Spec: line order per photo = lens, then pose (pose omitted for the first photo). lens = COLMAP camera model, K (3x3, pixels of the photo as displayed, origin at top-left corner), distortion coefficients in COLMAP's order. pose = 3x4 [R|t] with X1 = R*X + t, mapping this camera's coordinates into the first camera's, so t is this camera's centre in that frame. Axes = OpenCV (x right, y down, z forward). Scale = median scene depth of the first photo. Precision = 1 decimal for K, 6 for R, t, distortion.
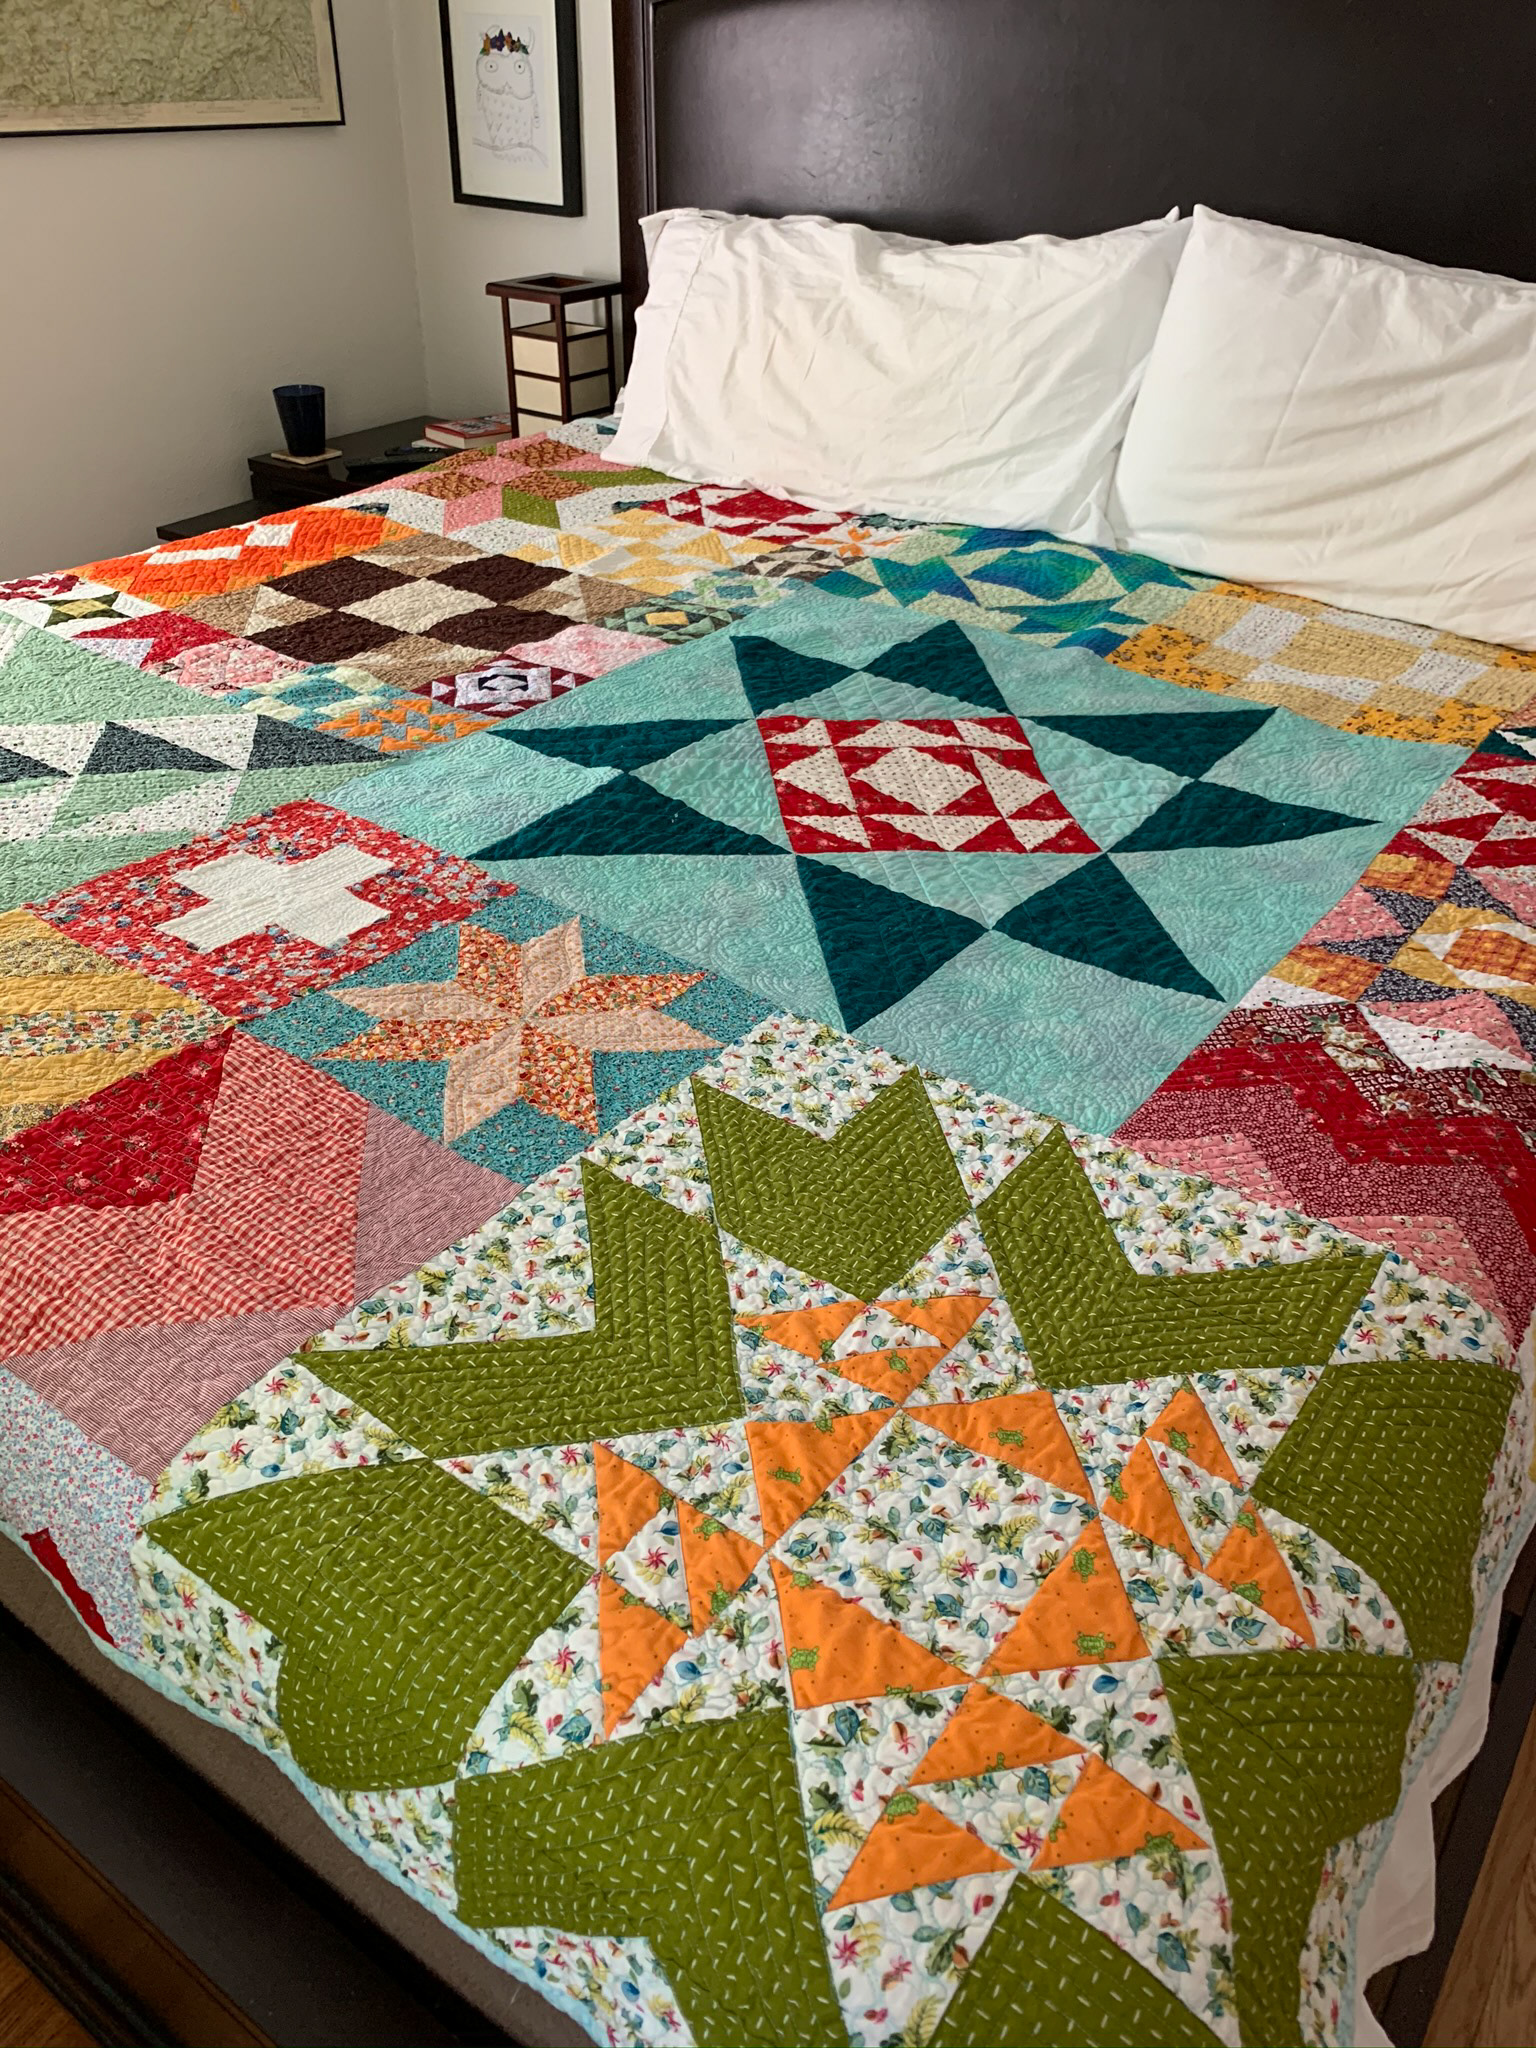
lens RADIAL K [[1565.5, 0, 785.6], [0, 1565.5, 1024.0], [0, 0, 1]] dist [0.020847, -0.044063]
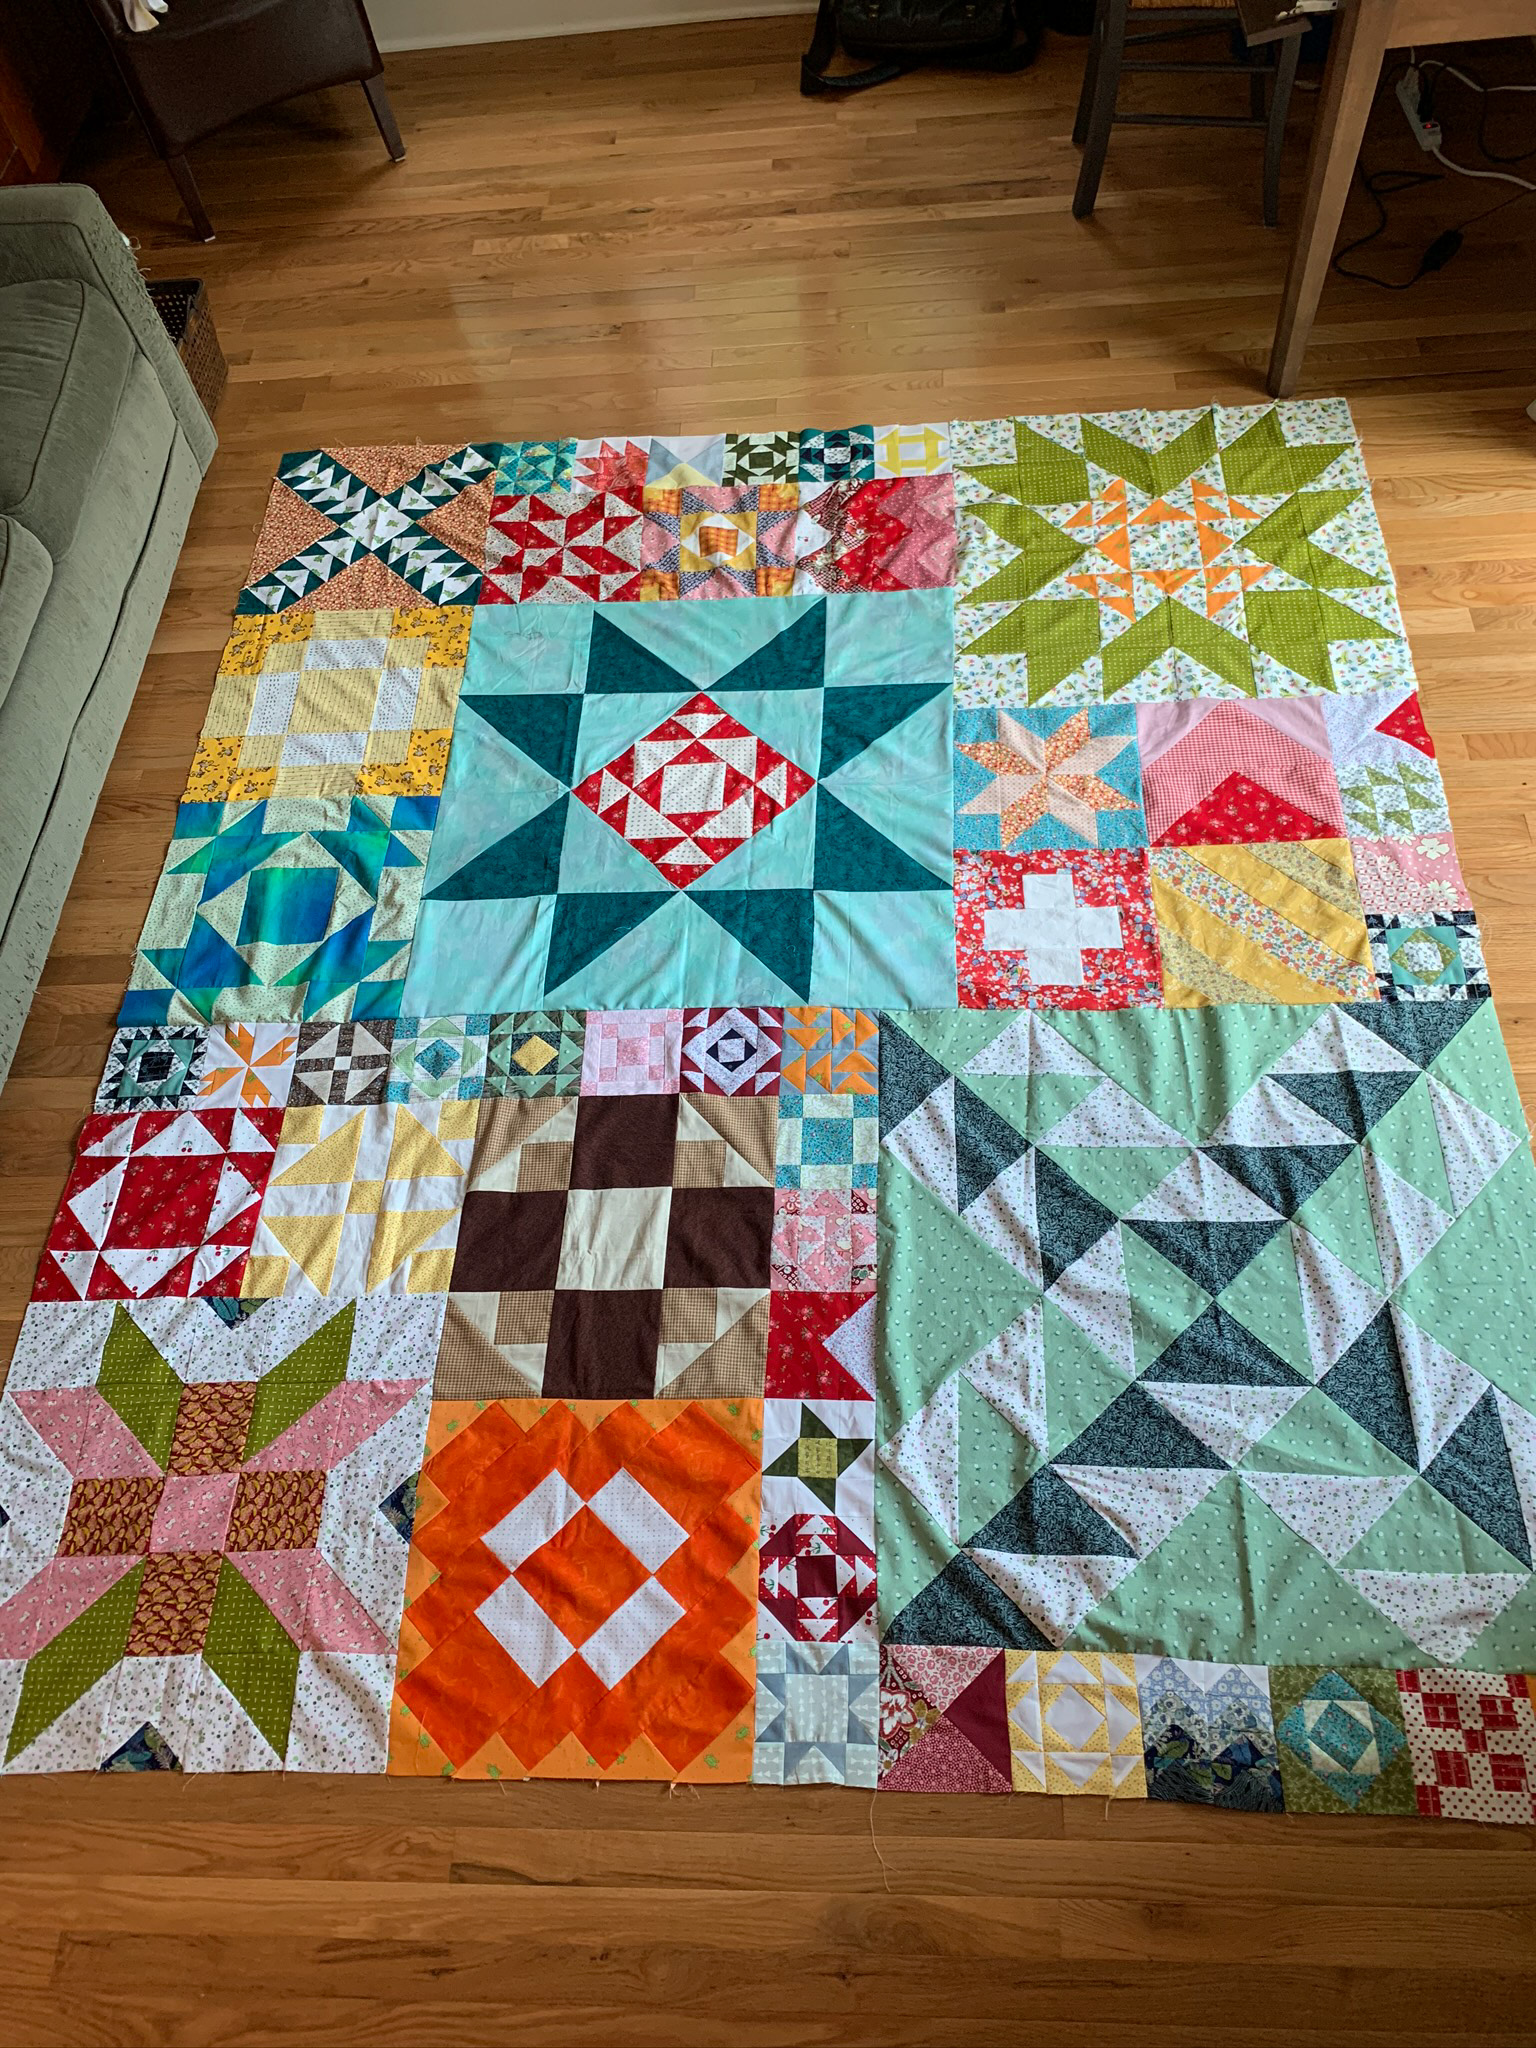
lens RADIAL K [[1565.5, 0, 780.4], [0, 1565.5, 1014.9], [0, 0, 1]] dist [0.020847, -0.044063]
pose [[-0.558661, -0.683172, 0.470291, -0.862143], [0.524974, 0.147718, 0.838202, -1.396018], [-0.642106, 0.715161, 0.276123, 0.654236]]
